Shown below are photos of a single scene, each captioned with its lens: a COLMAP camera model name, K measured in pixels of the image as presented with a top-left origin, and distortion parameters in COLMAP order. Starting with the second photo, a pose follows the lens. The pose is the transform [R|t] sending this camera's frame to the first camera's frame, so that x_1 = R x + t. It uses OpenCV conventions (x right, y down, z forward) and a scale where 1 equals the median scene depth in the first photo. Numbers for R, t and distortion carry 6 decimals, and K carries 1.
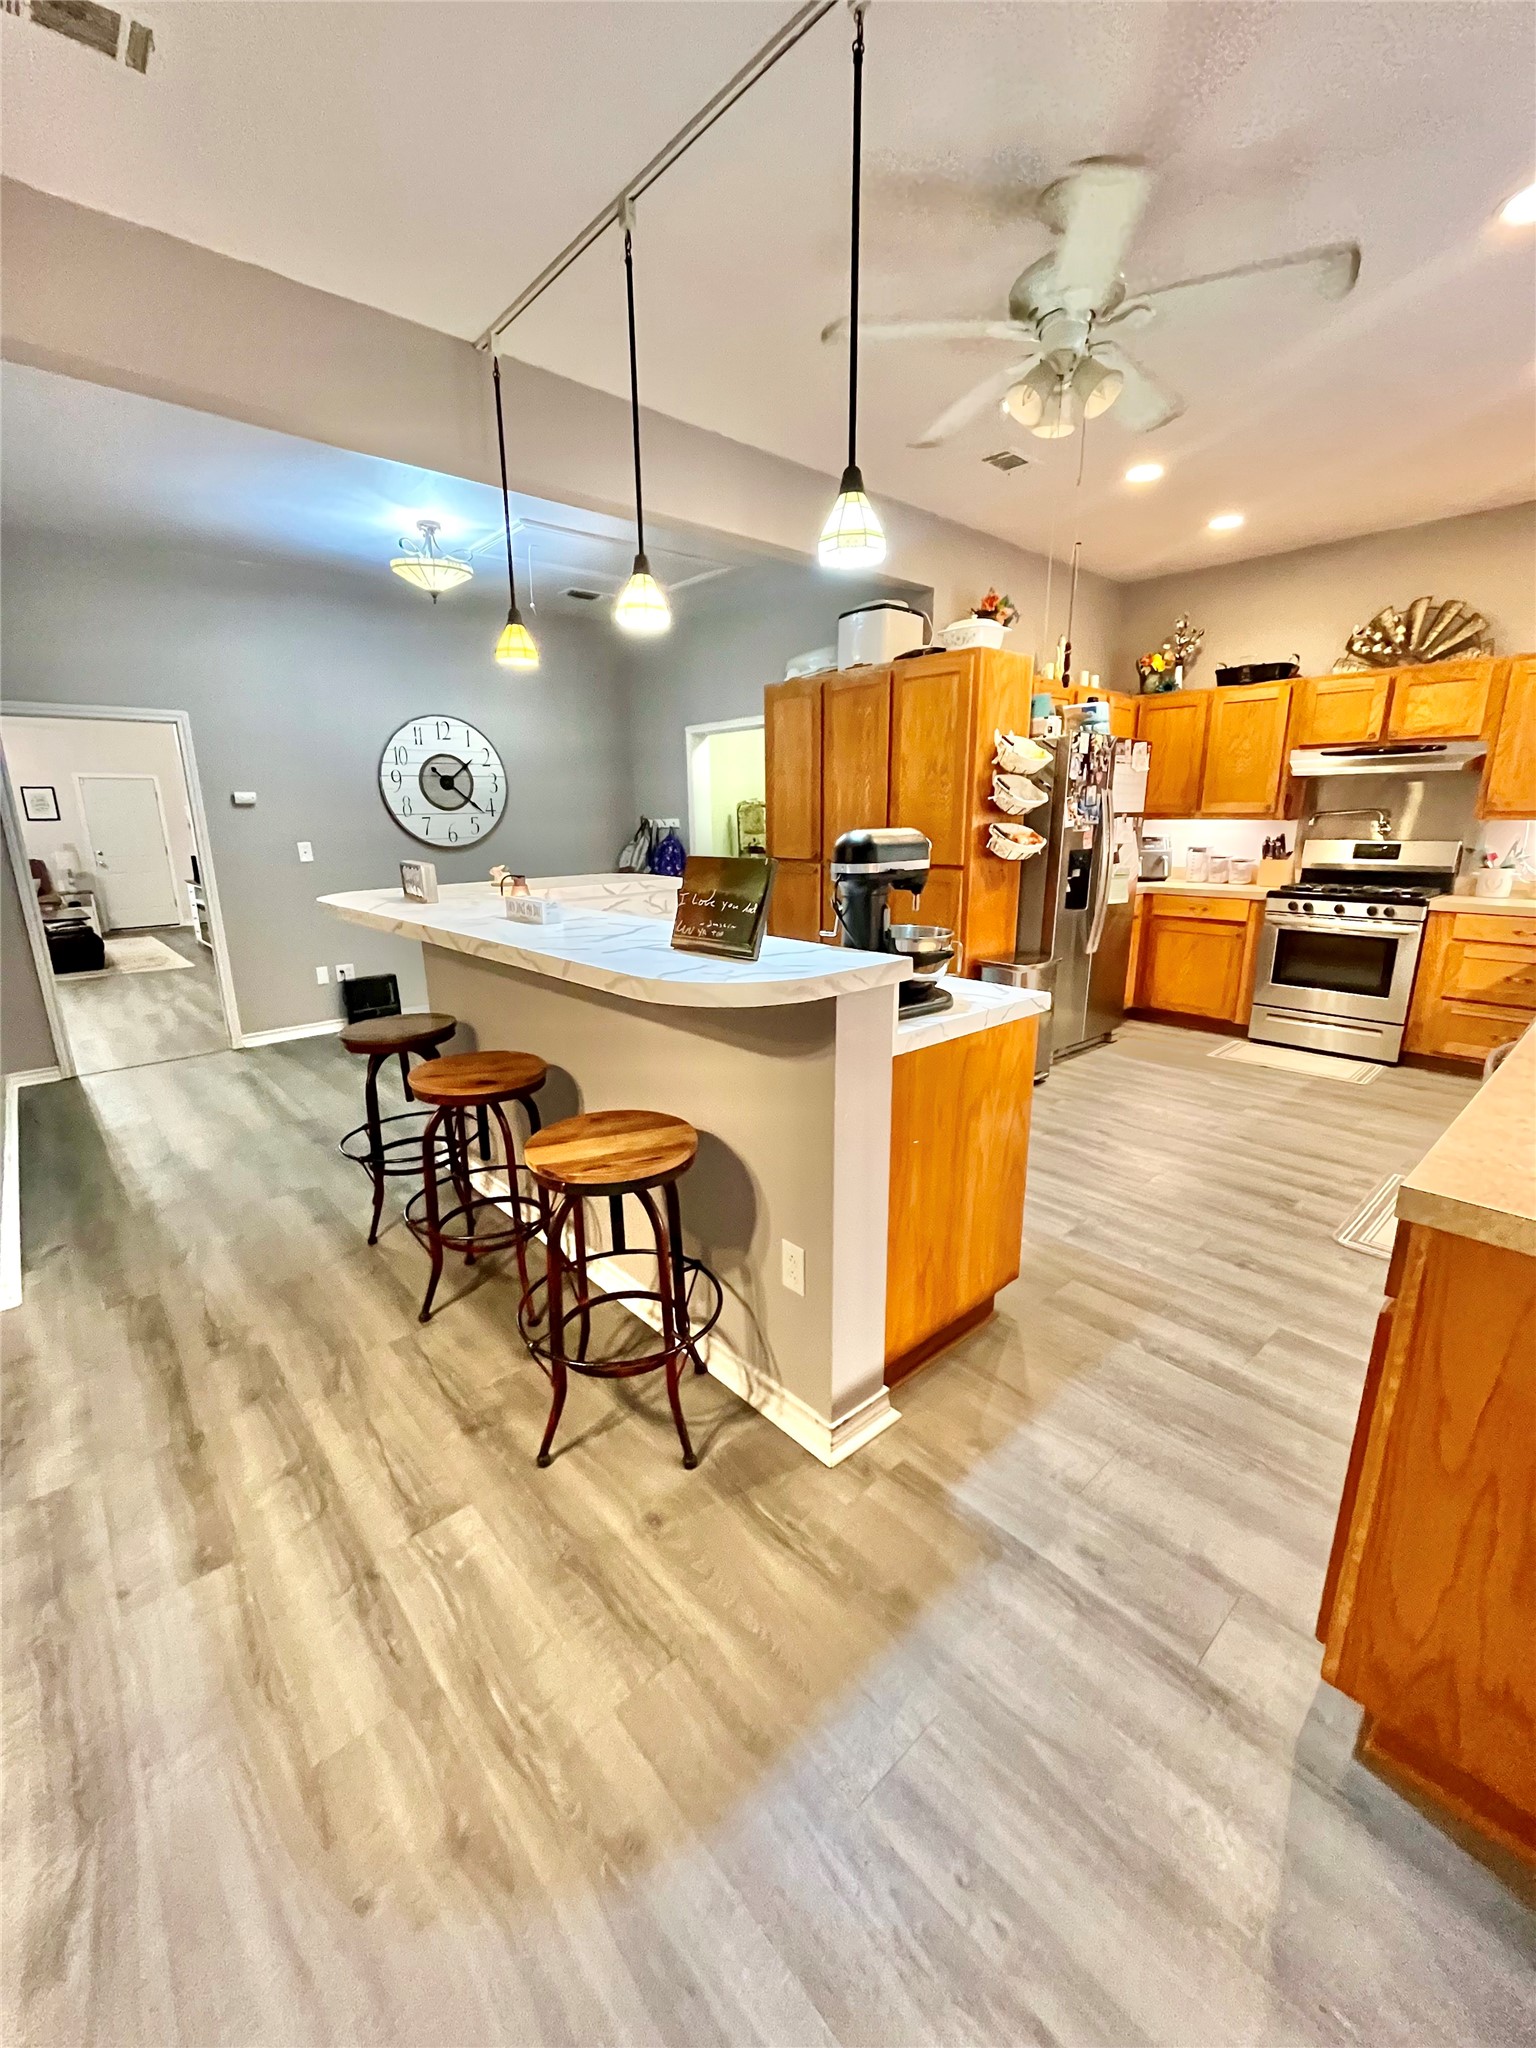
lens RADIAL K [[826.8, 0, 775.2], [0, 826.8, 1024.9], [0, 0, 1]] dist [-0.007013, -0.000546]
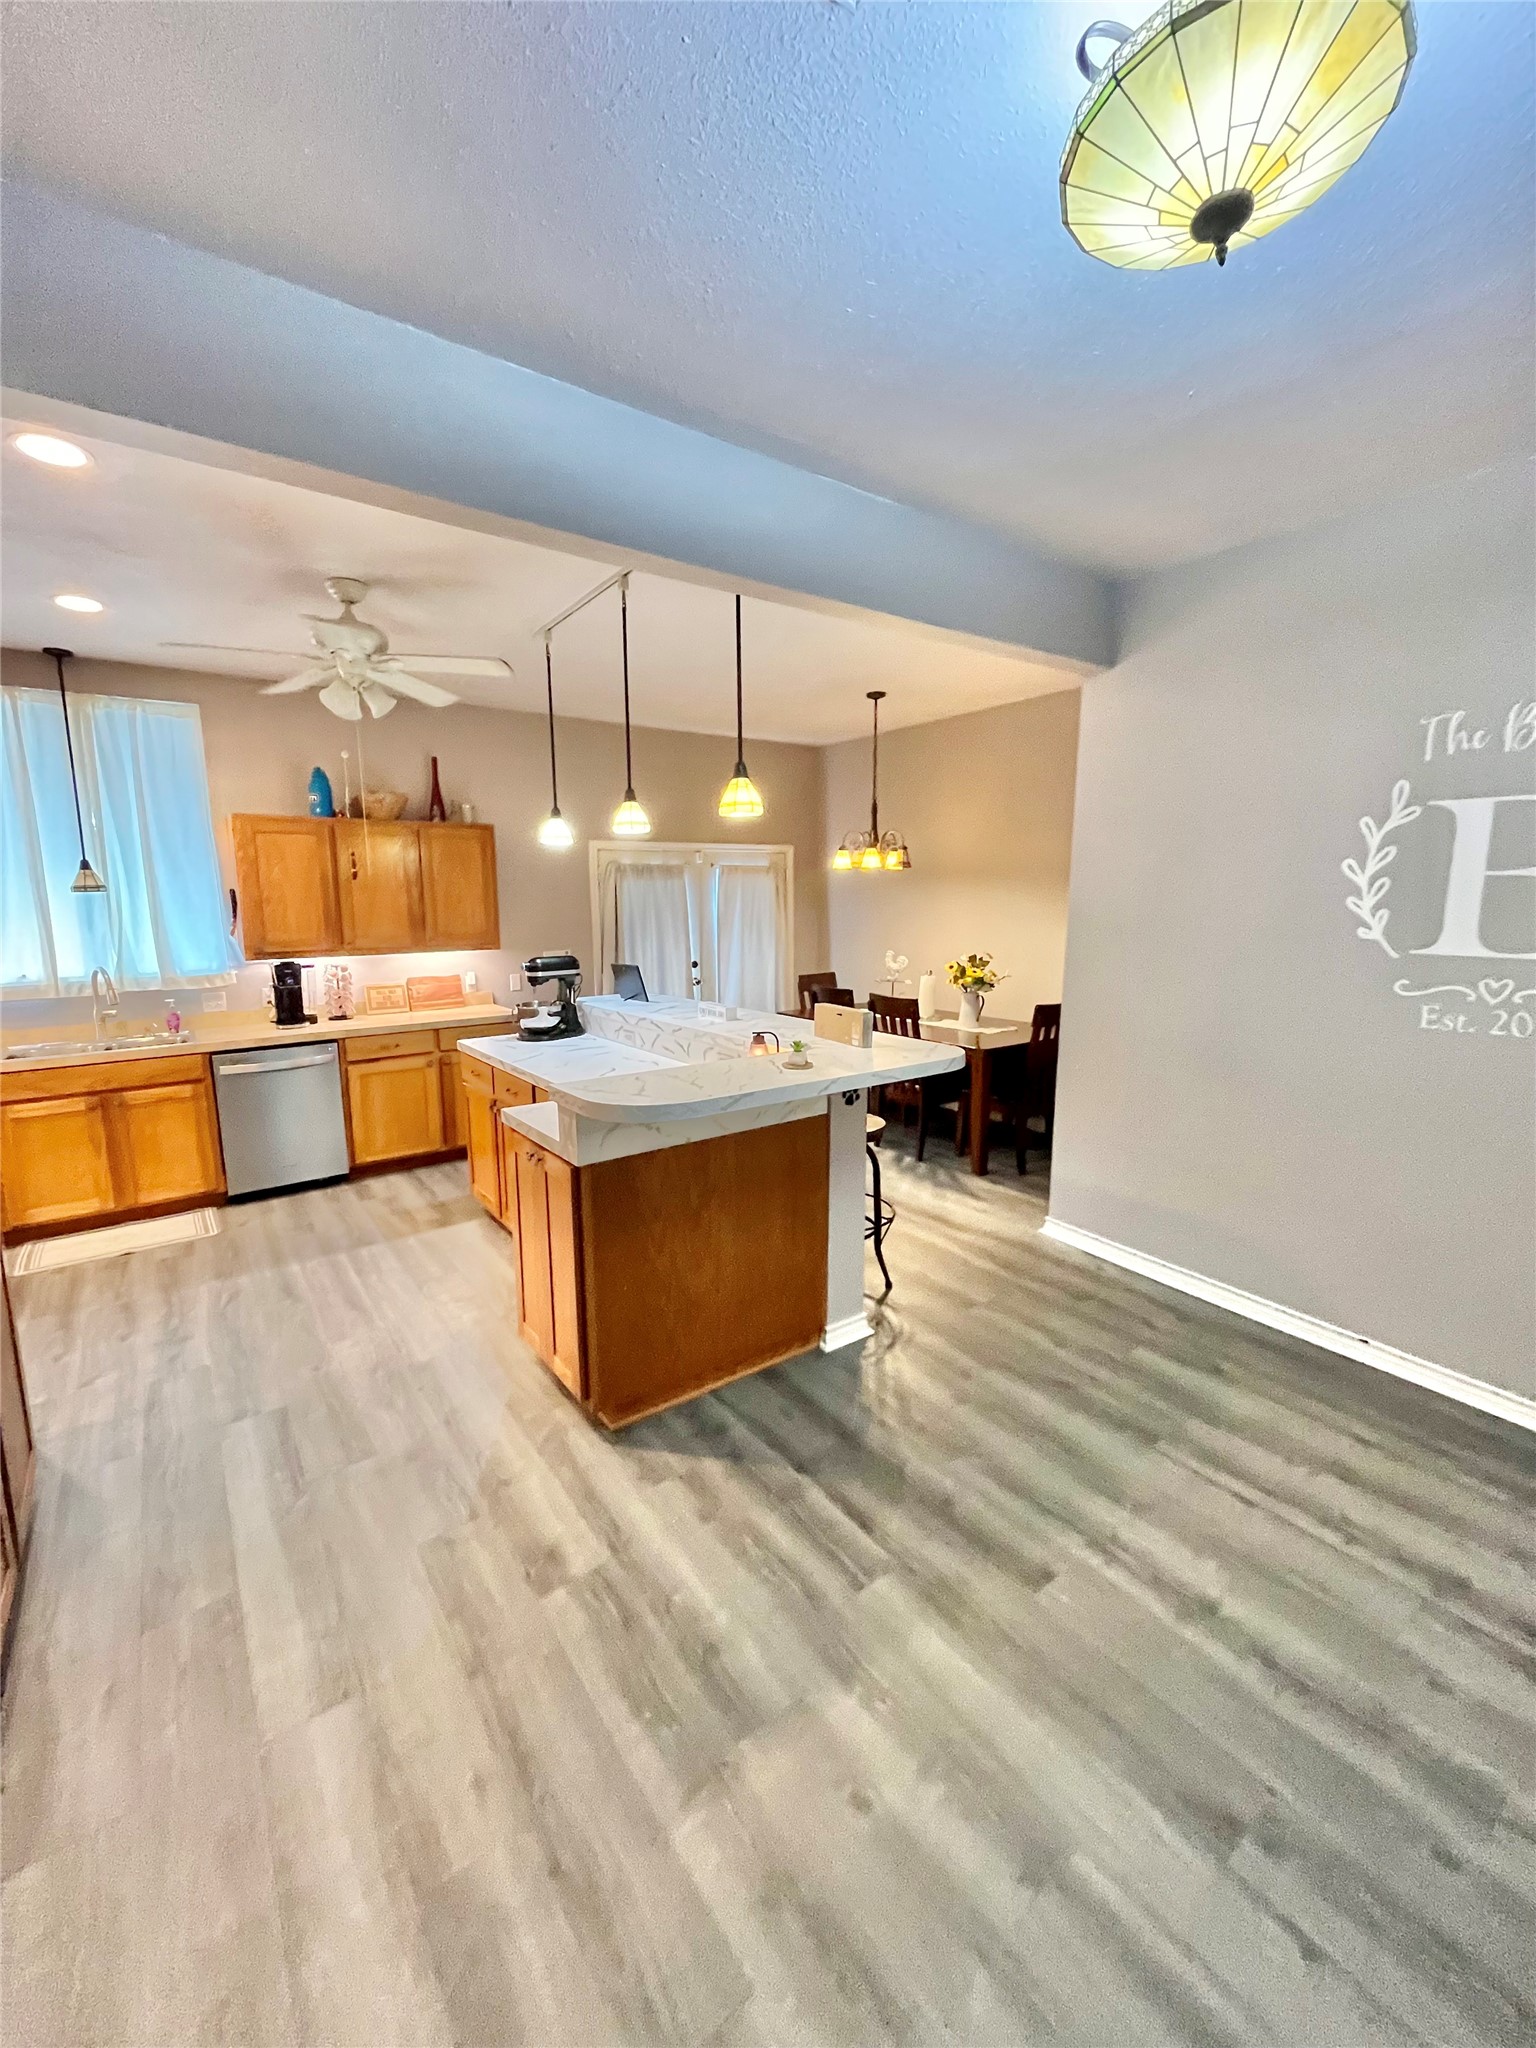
lens RADIAL K [[826.8, 0, 767.7], [0, 826.8, 1024.5], [0, 0, 1]] dist [-0.007013, -0.000546]
pose [[-0.995514, -0.006143, 0.094417, -0.469037], [0.031527, 0.919330, 0.392222, -0.646125], [-0.089210, 0.393439, -0.915012, 2.107601]]
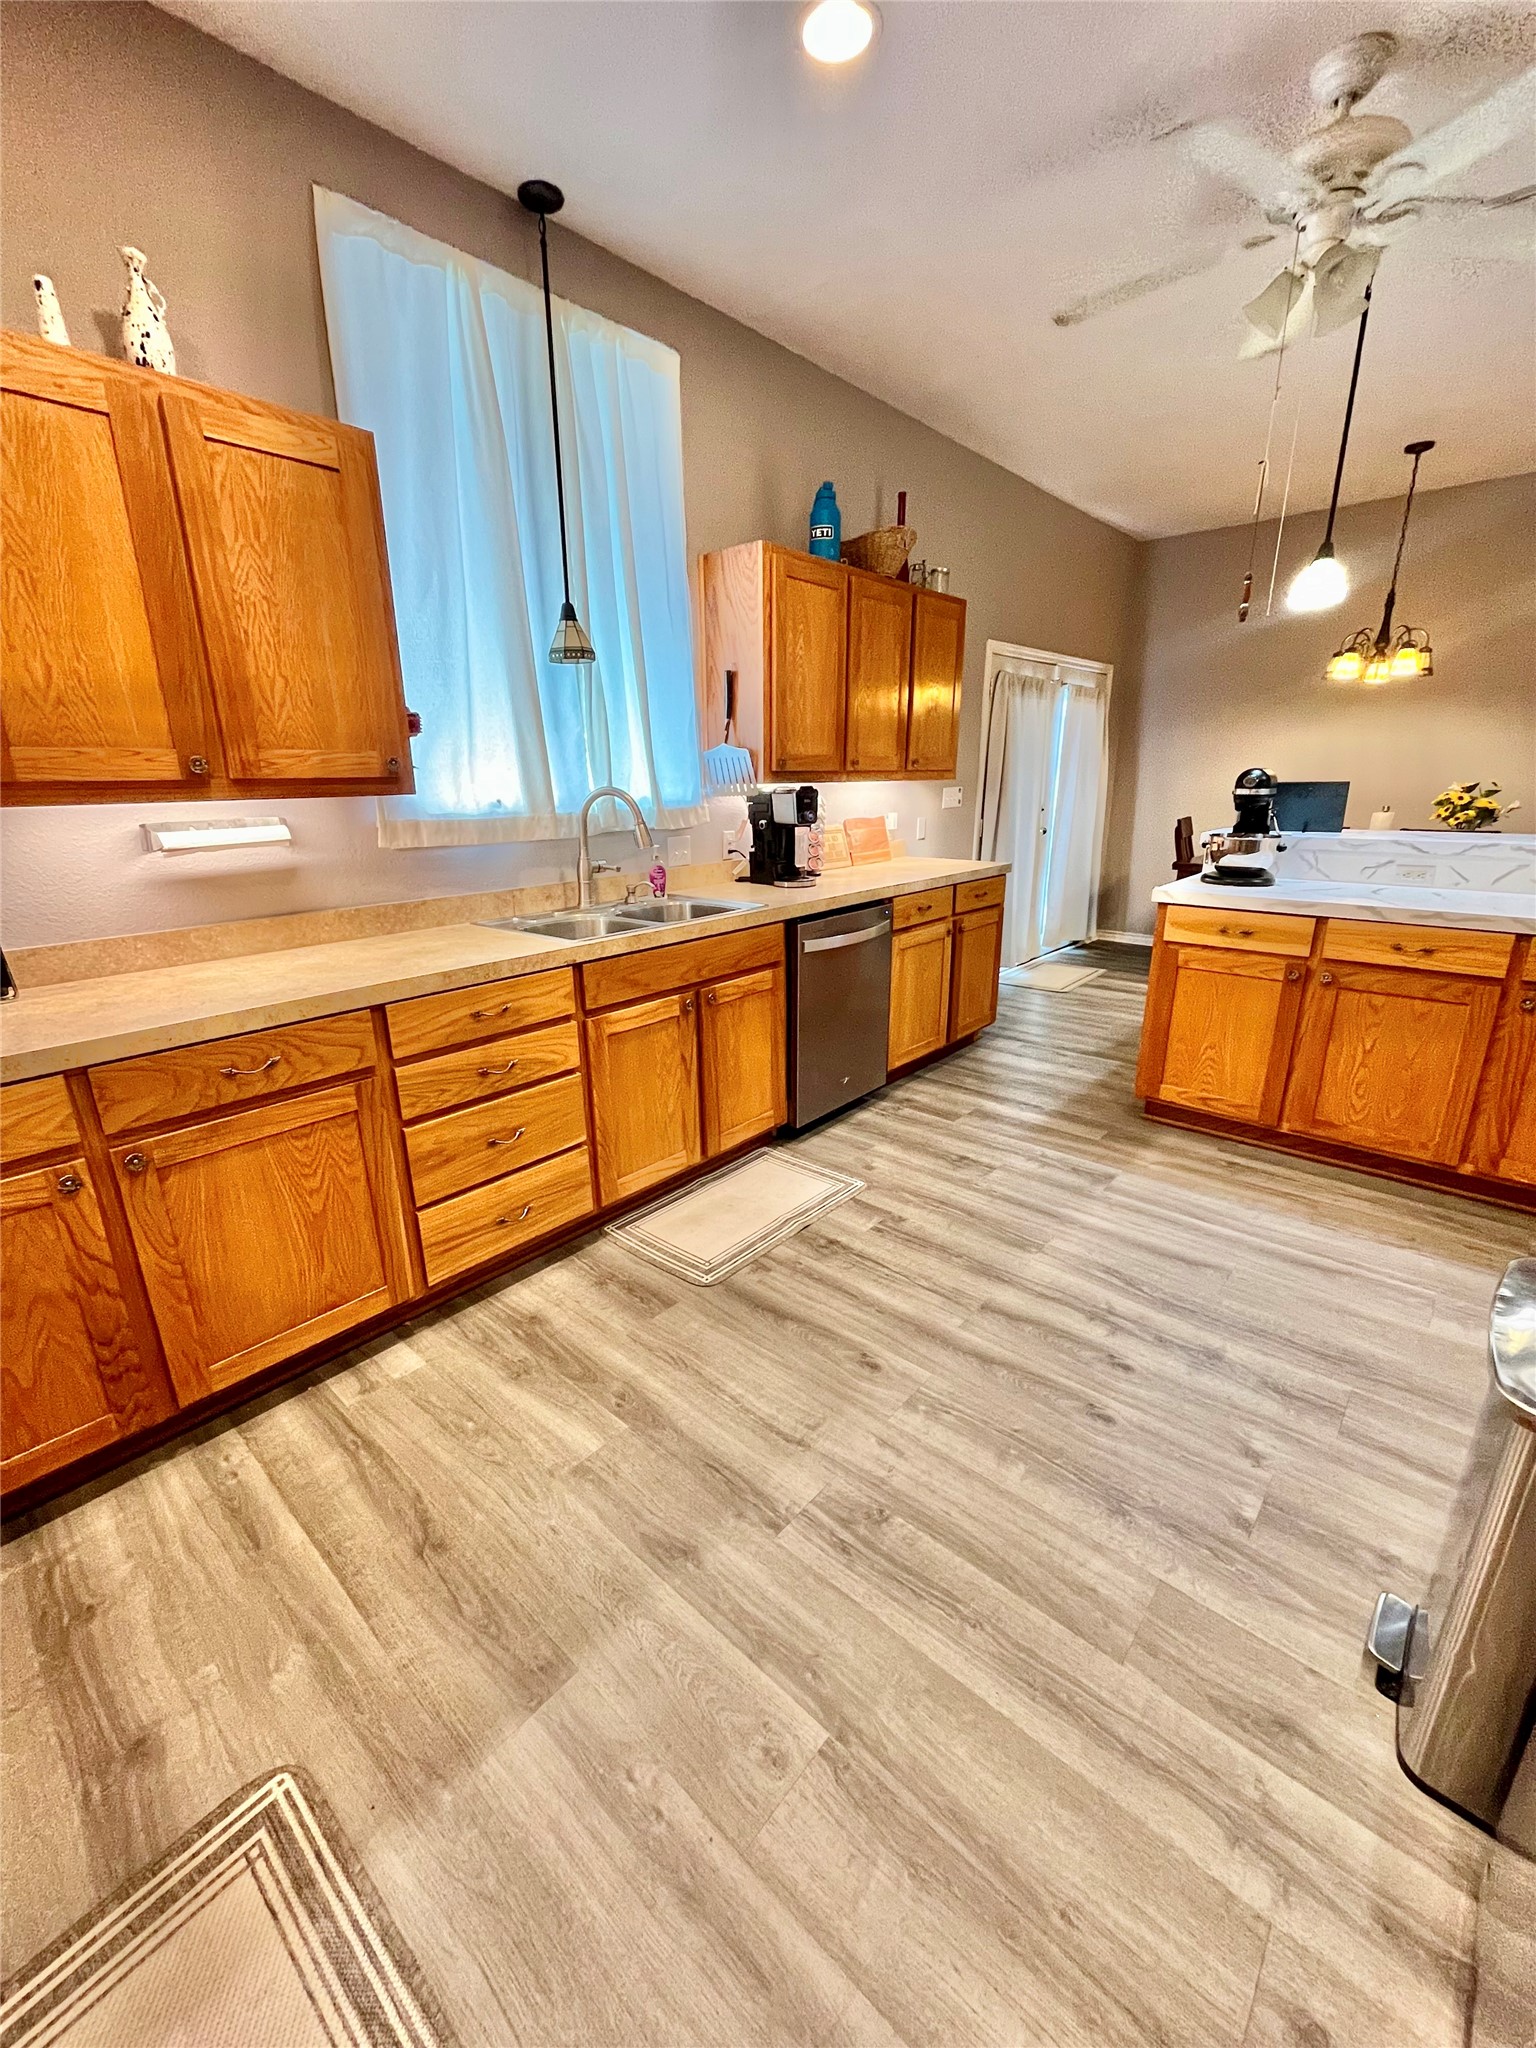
lens RADIAL K [[826.8, 0, 766.0], [0, 826.8, 1030.3], [0, 0, 1]] dist [-0.007013, -0.000546]
pose [[-0.994235, 0.042041, -0.098638, 0.883001], [-0.015749, 0.852693, 0.522175, -0.437406], [0.106061, 0.520718, -0.847115, 1.734607]]
